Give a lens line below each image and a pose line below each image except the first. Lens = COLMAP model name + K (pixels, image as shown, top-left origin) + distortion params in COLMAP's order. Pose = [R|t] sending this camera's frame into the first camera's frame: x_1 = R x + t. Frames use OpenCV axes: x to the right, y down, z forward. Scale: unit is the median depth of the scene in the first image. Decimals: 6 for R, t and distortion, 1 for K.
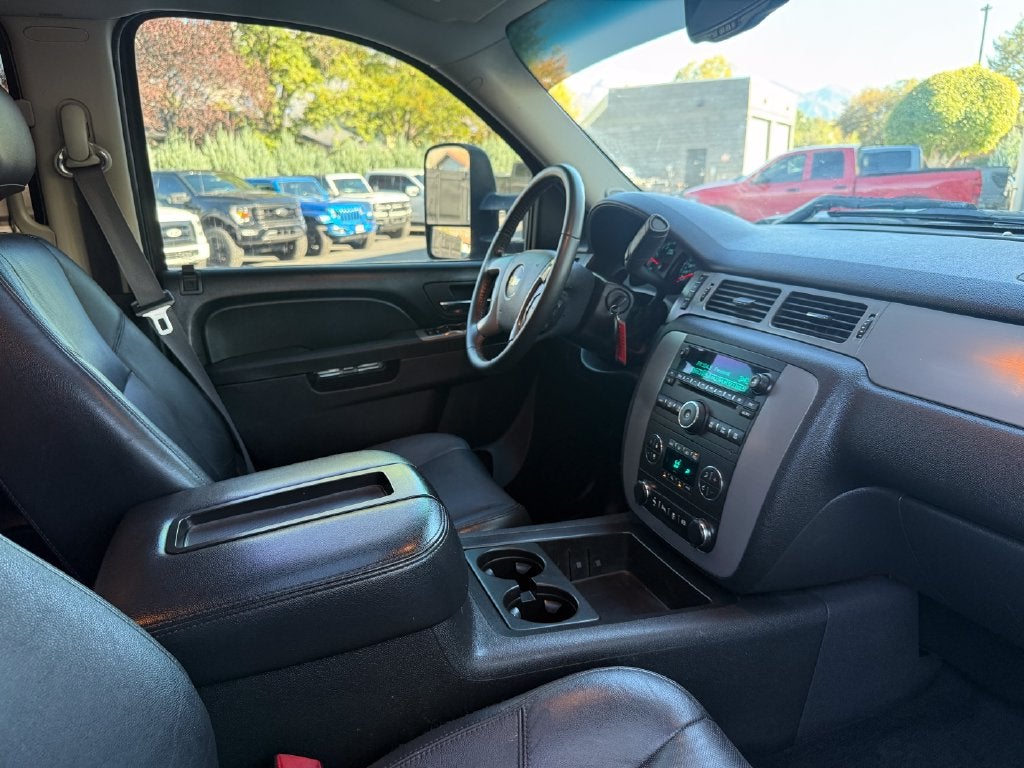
lens RADIAL K [[725.7, 0, 511.2], [0, 725.7, 389.0], [0, 0, 1]] dist [0.039219, -0.056246]
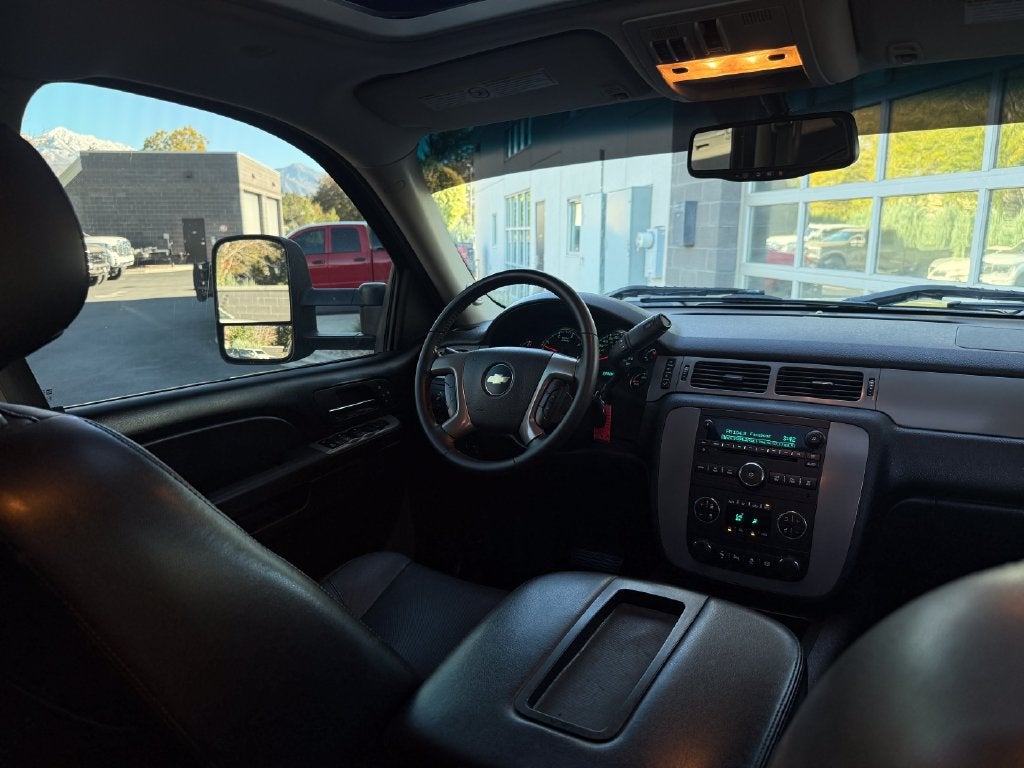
lens RADIAL K [[692.0, 0, 512.0], [0, 692.0, 384.0], [0, 0, 1]] dist [0.050570, 0.001076]
pose [[0.785397, -0.119263, 0.607394, -0.589702], [0.172238, 0.984617, -0.029382, -0.114921], [-0.594546, 0.127693, 0.793857, 0.221380]]
